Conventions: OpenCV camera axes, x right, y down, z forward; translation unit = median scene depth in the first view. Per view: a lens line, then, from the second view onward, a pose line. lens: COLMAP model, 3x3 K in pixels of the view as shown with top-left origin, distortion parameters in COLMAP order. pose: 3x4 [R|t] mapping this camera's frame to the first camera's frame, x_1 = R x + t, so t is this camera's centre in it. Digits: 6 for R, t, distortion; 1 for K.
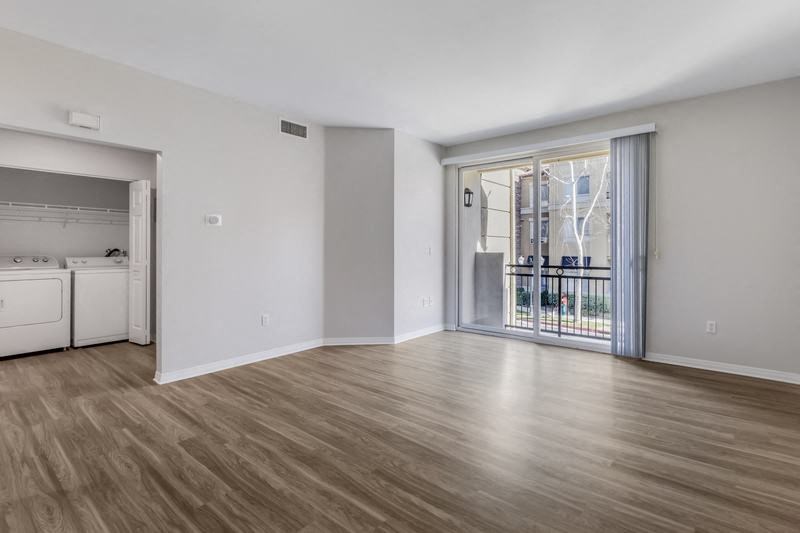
lens RADIAL K [[411.8, 0, 416.1], [0, 411.8, 248.0], [0, 0, 1]] dist [-0.002000, -0.000201]
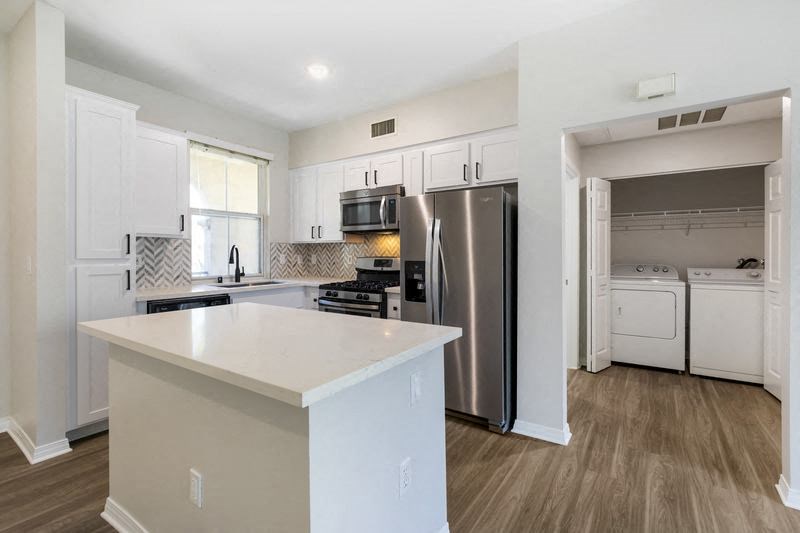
lens RADIAL K [[370.1, 0, 383.0], [0, 370.1, 255.8], [0, 0, 1]] dist [0.000067, 0.000420]
pose [[0.093027, 0.001960, -0.995662, -0.176448], [0.002145, 0.999995, 0.002168, -0.010232], [0.995661, -0.002337, 0.093023, 0.418997]]
